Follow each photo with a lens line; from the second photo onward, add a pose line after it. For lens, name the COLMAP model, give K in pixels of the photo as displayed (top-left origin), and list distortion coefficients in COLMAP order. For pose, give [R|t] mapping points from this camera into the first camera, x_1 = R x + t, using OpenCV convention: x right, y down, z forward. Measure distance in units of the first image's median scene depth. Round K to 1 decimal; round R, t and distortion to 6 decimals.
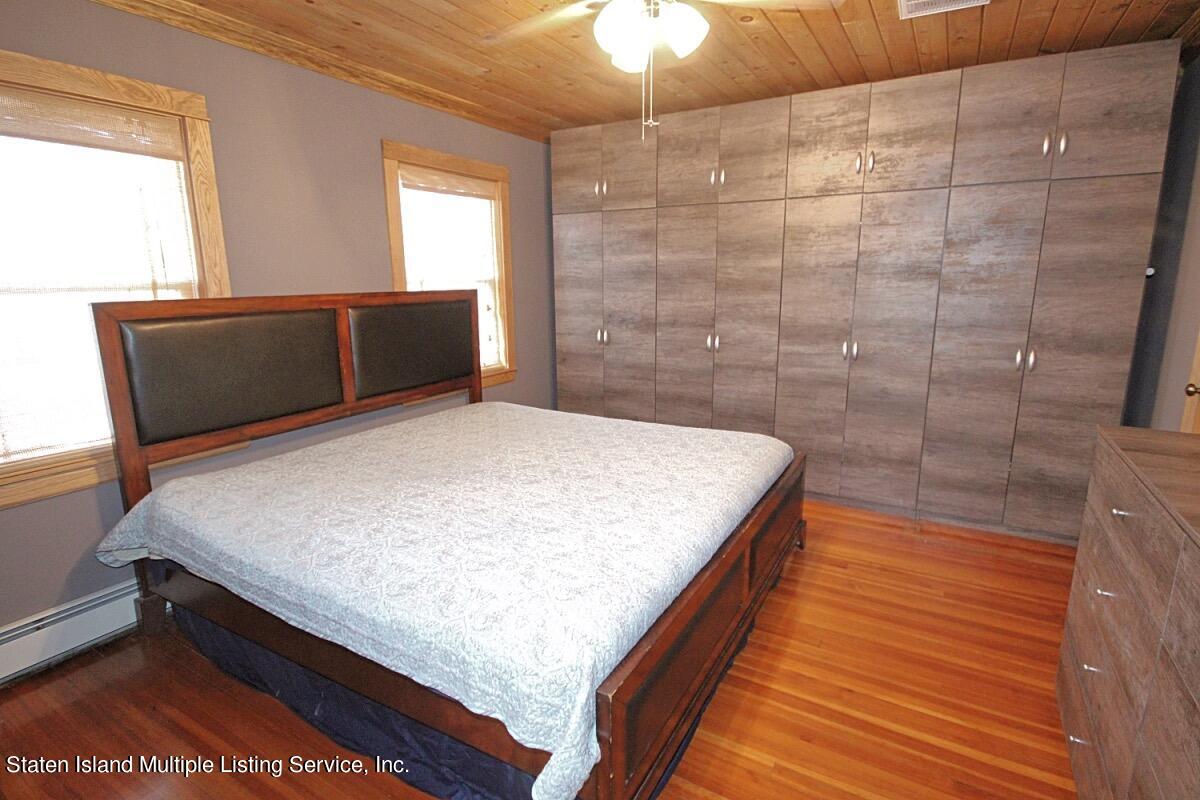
lens RADIAL K [[593.1, 0, 600.5], [0, 593.1, 401.3], [0, 0, 1]] dist [-0.001926, -0.000365]
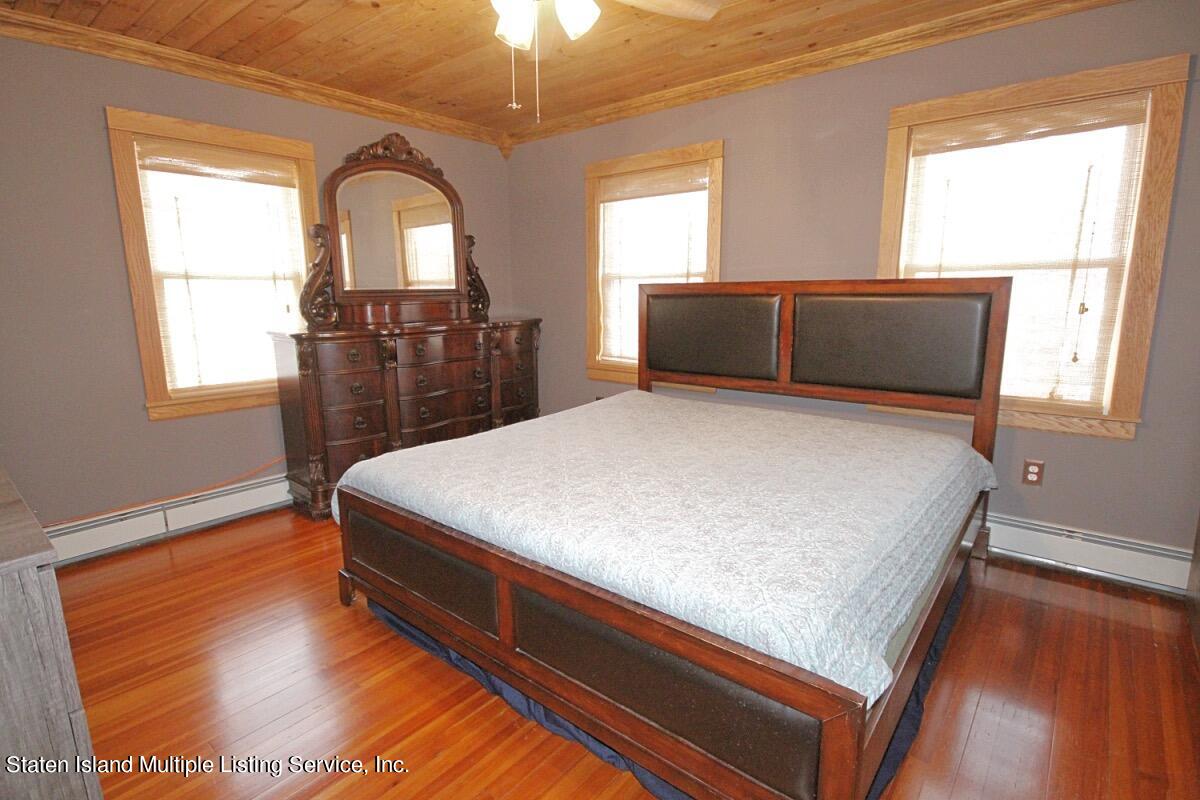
lens RADIAL K [[593.1, 0, 600.1], [0, 593.1, 395.8], [0, 0, 1]] dist [-0.001926, -0.000365]
pose [[-0.166345, 0.189617, -0.967665, 0.715069], [-0.190038, 0.956775, 0.220152, -0.155725], [0.967582, 0.220515, -0.123120, 0.858215]]
